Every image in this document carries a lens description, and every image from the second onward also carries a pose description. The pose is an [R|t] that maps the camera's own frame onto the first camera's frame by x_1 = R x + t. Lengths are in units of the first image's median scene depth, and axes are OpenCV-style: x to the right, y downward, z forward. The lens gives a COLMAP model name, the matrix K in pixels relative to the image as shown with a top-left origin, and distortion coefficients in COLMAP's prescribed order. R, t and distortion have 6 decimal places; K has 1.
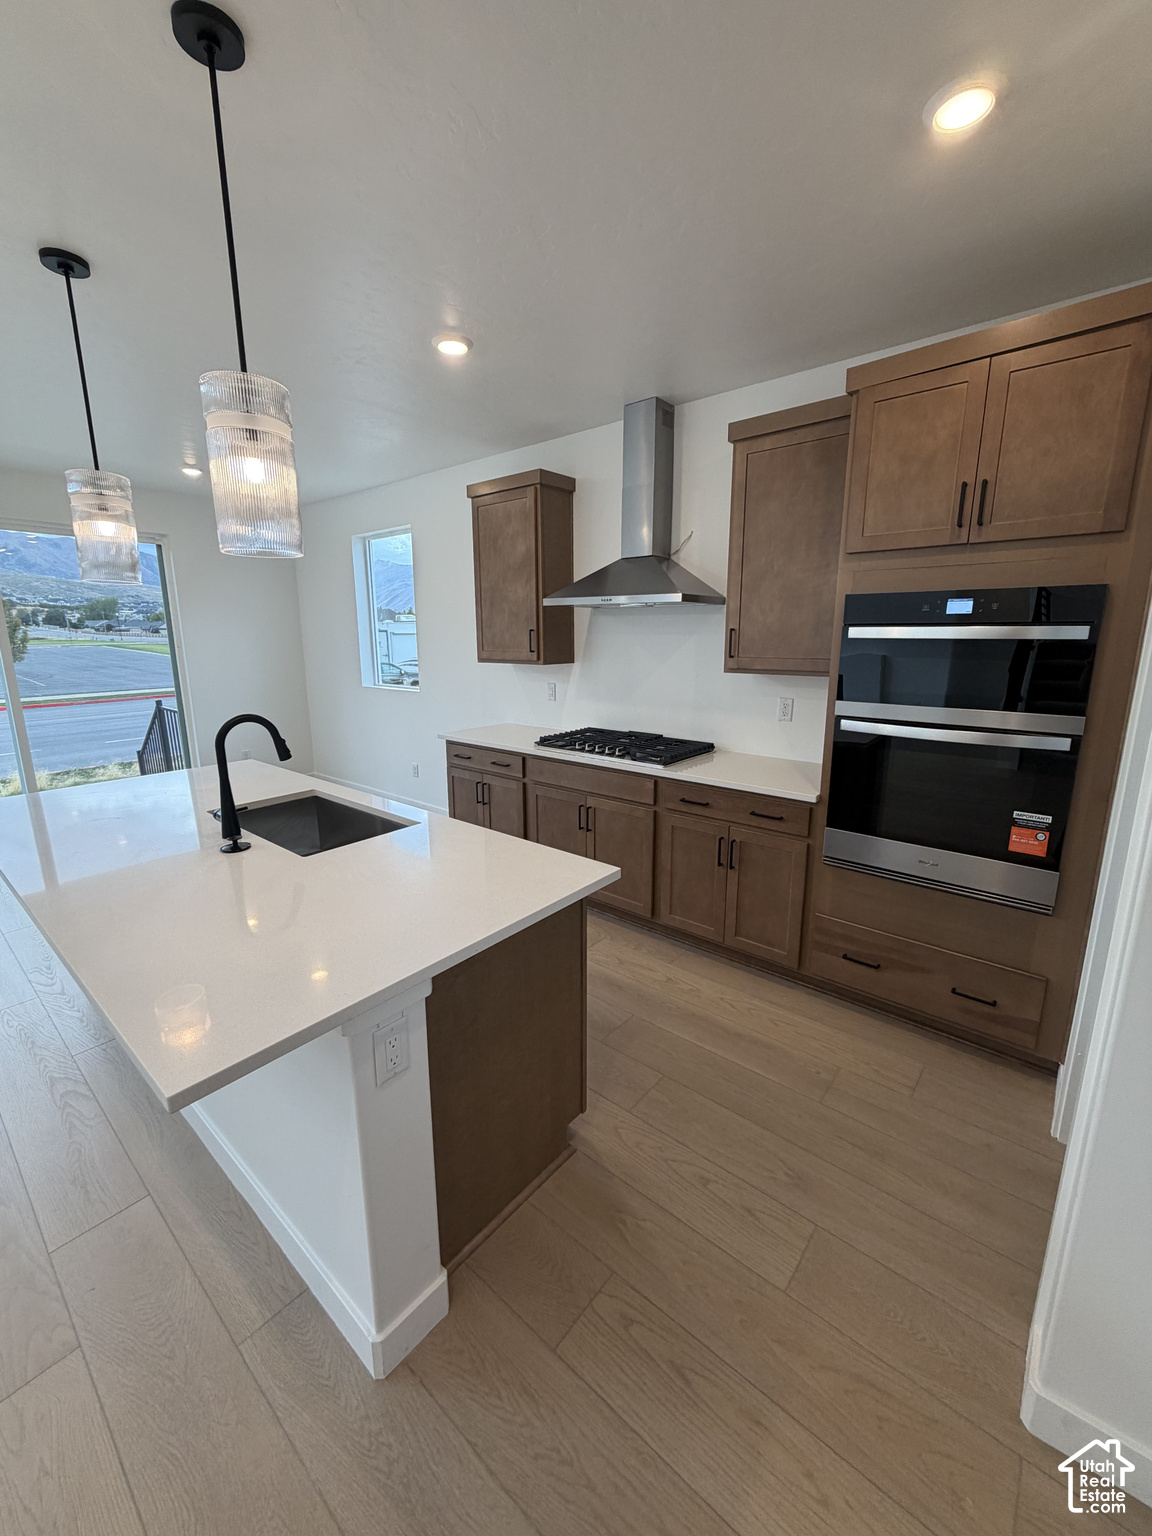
lens RADIAL K [[619.6, 0, 578.9], [0, 619.6, 766.6], [0, 0, 1]] dist [-0.000878, -0.000128]
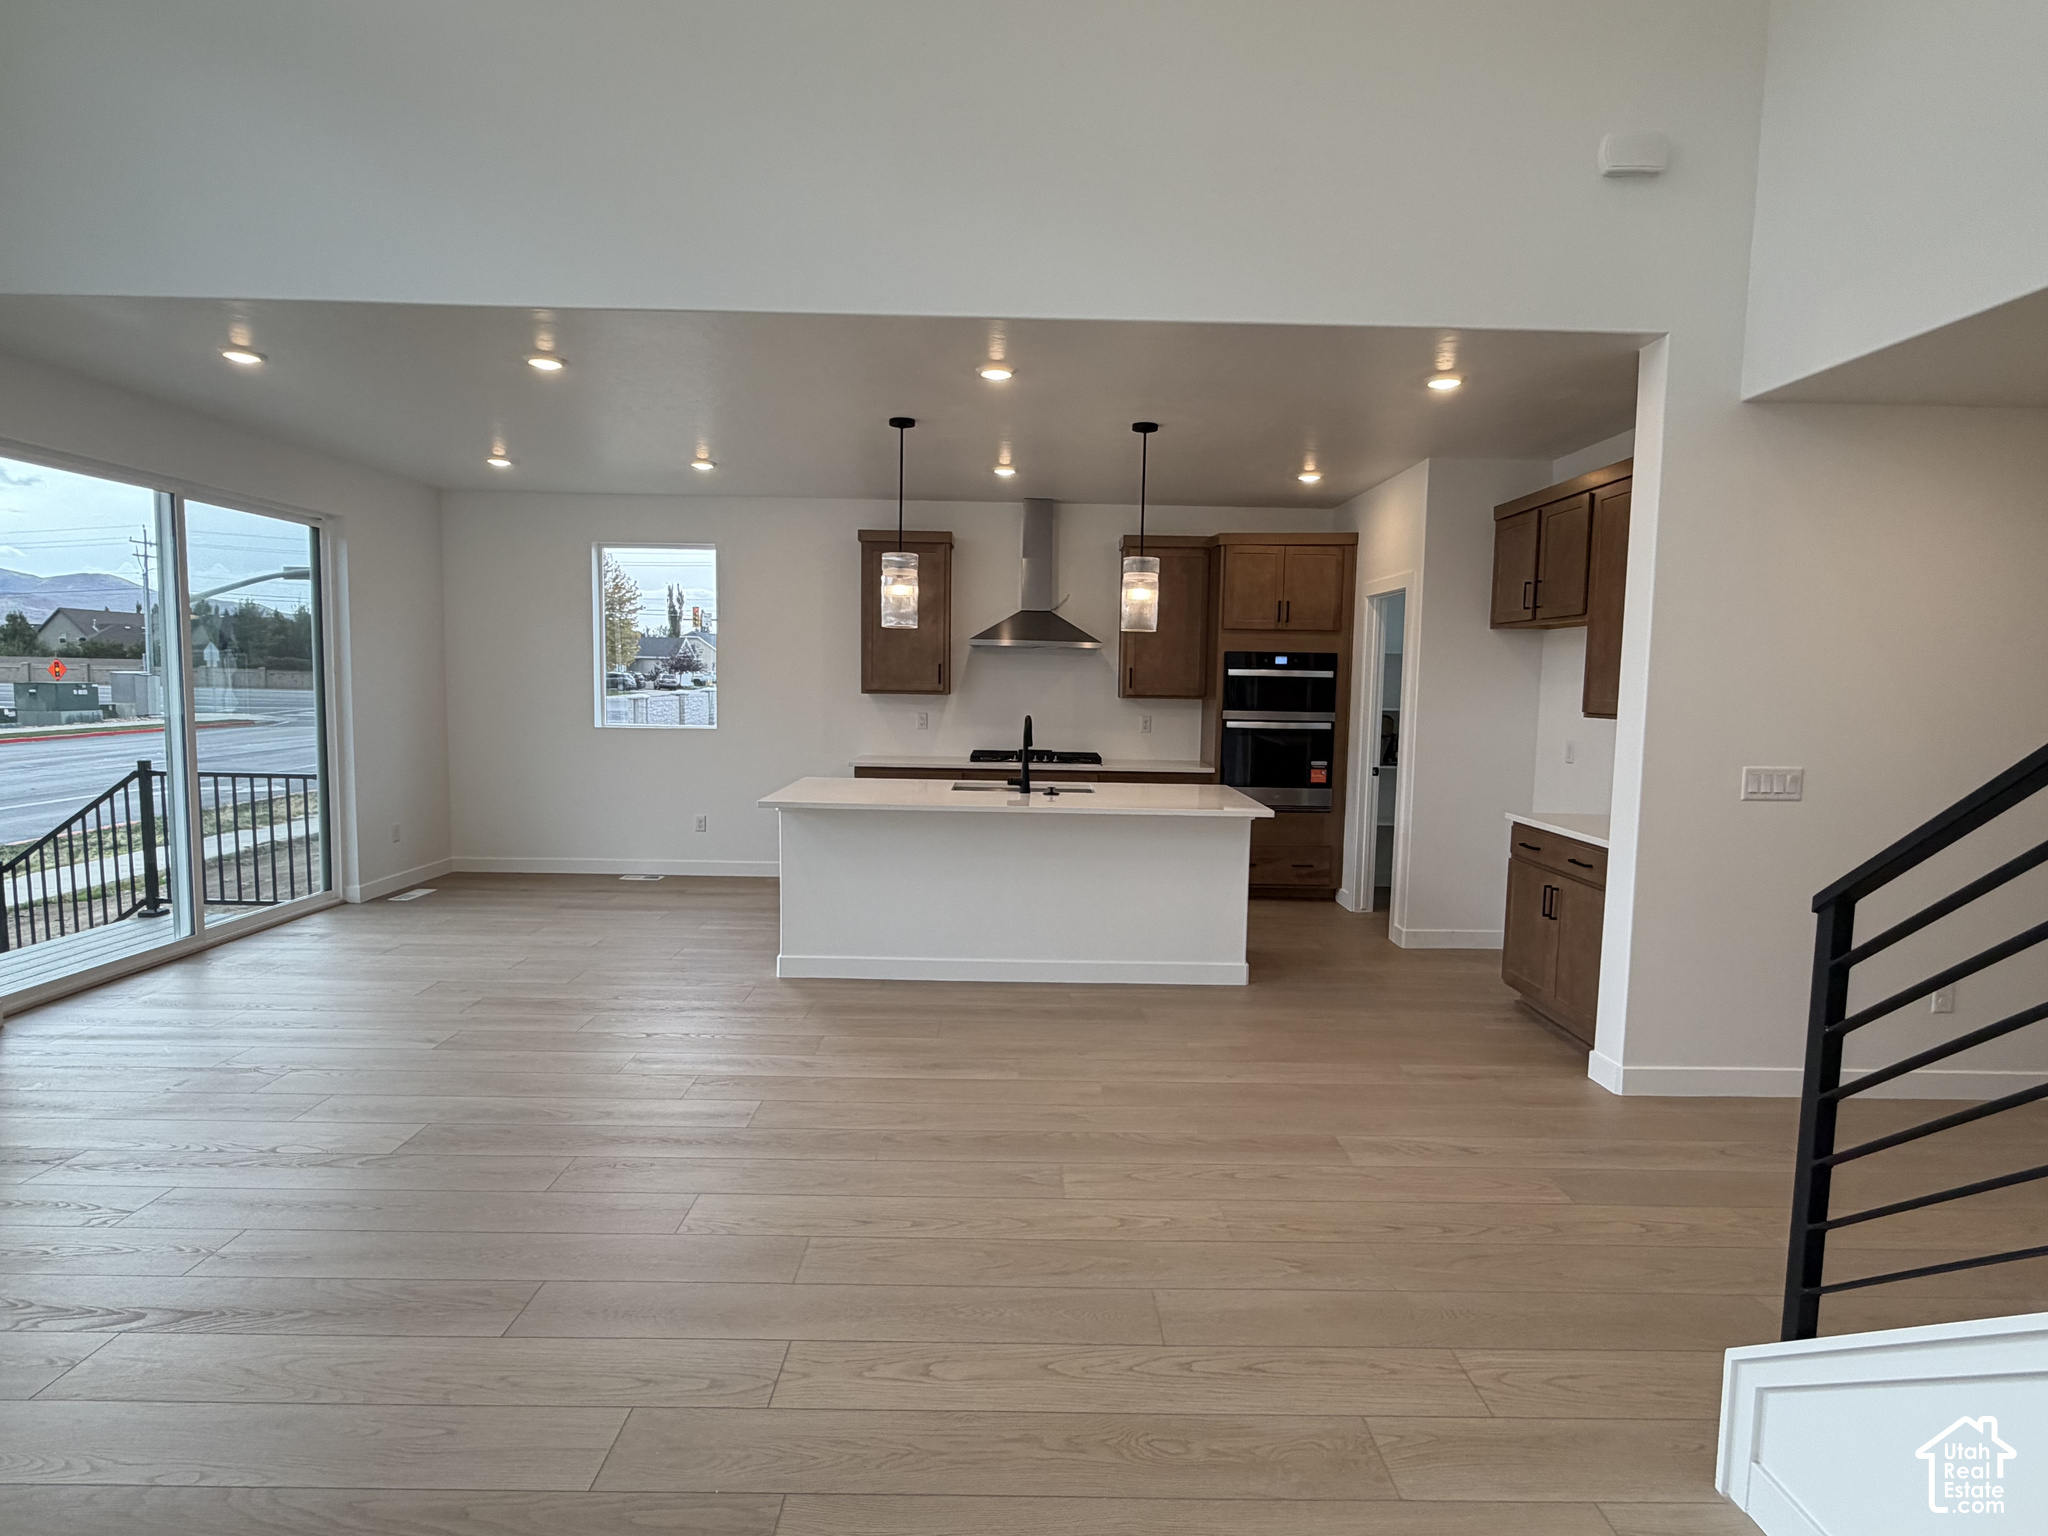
lens RADIAL K [[1061.3, 0, 1021.7], [0, 1061.3, 774.6], [0, 0, 1]] dist [0.001152, 0.000056]
pose [[0.761336, -0.033267, 0.647503, -2.155274], [0.116405, 0.989469, -0.086033, 0.289345], [-0.637822, 0.140873, 0.757191, -0.958945]]
